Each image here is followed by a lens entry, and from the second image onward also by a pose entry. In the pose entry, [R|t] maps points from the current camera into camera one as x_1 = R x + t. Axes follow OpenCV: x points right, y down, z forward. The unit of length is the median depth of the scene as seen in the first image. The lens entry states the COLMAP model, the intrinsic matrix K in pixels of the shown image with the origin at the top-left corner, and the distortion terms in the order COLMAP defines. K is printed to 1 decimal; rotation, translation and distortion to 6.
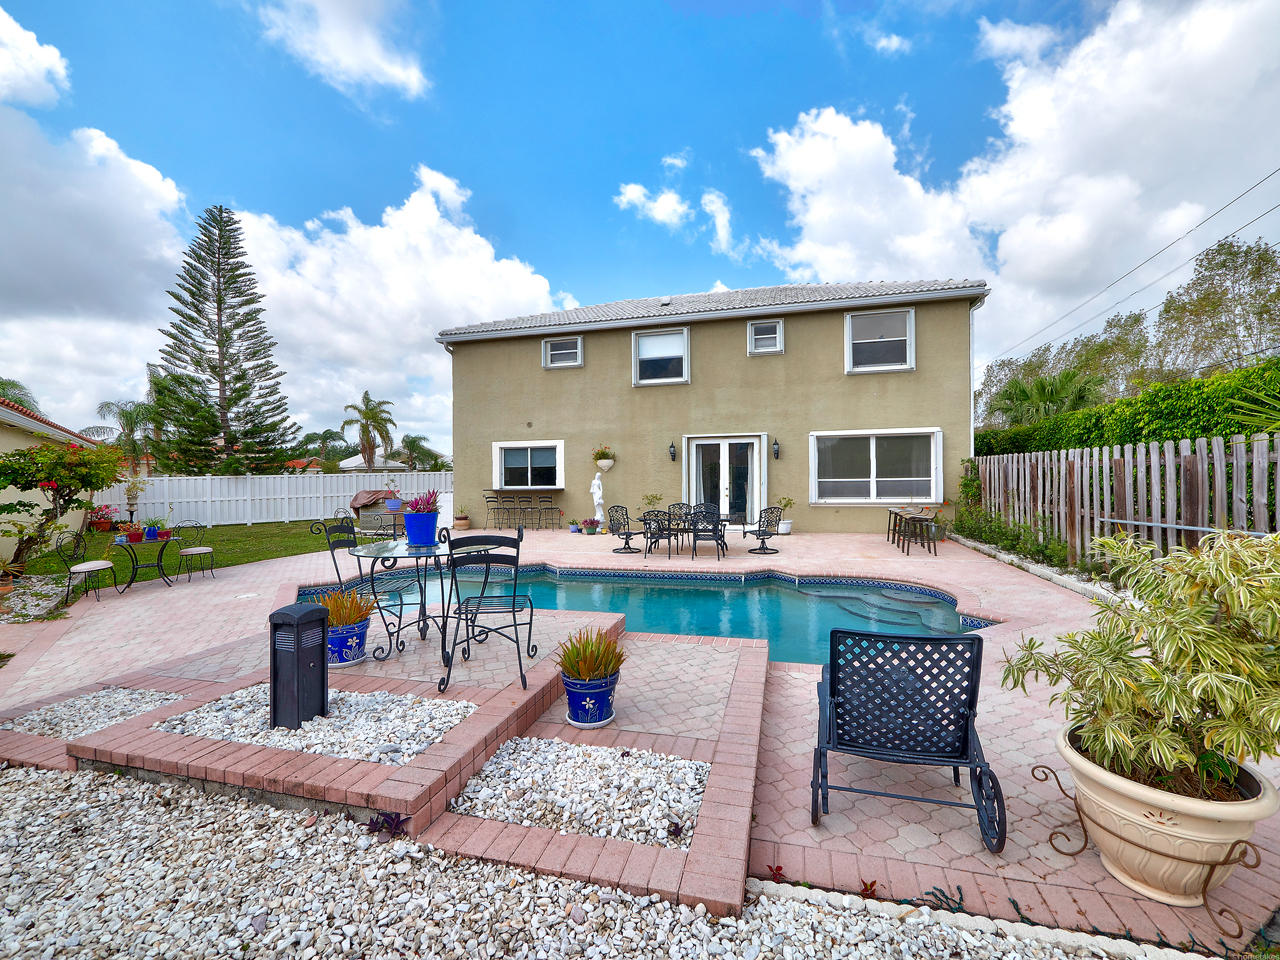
lens RADIAL K [[548.7, 0, 640.0], [0, 548.7, 482.0], [0, 0, 1]] dist [-0.002521, 0.000128]
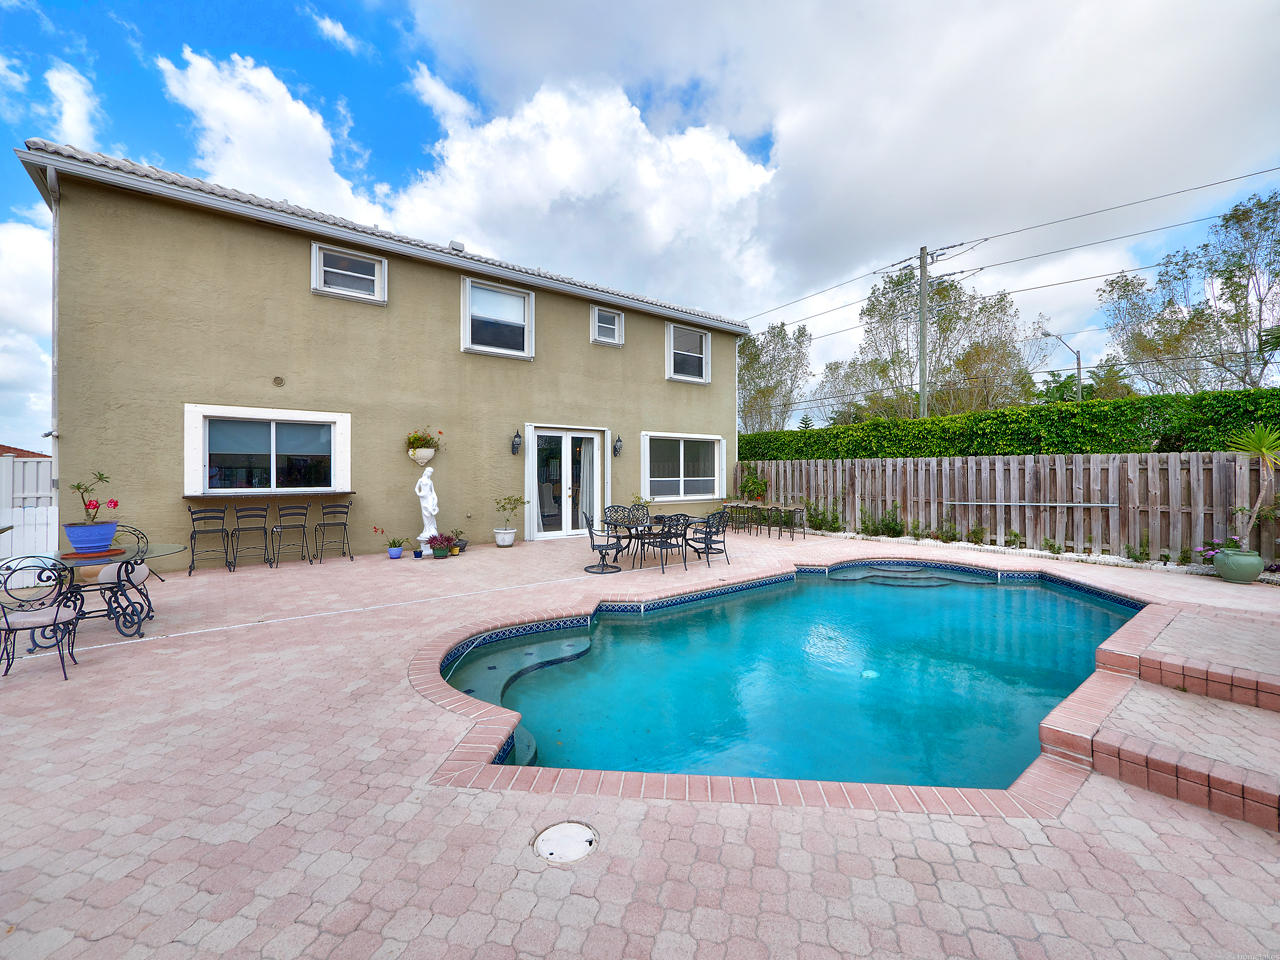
lens RADIAL K [[548.7, 0, 645.5], [0, 548.7, 480.4], [0, 0, 1]] dist [-0.002521, 0.000128]
pose [[0.598158, 0.003744, 0.801370, -0.466501], [0.004924, 0.999953, -0.008347, 0.006944], [-0.801363, 0.008939, 0.598111, 0.375113]]
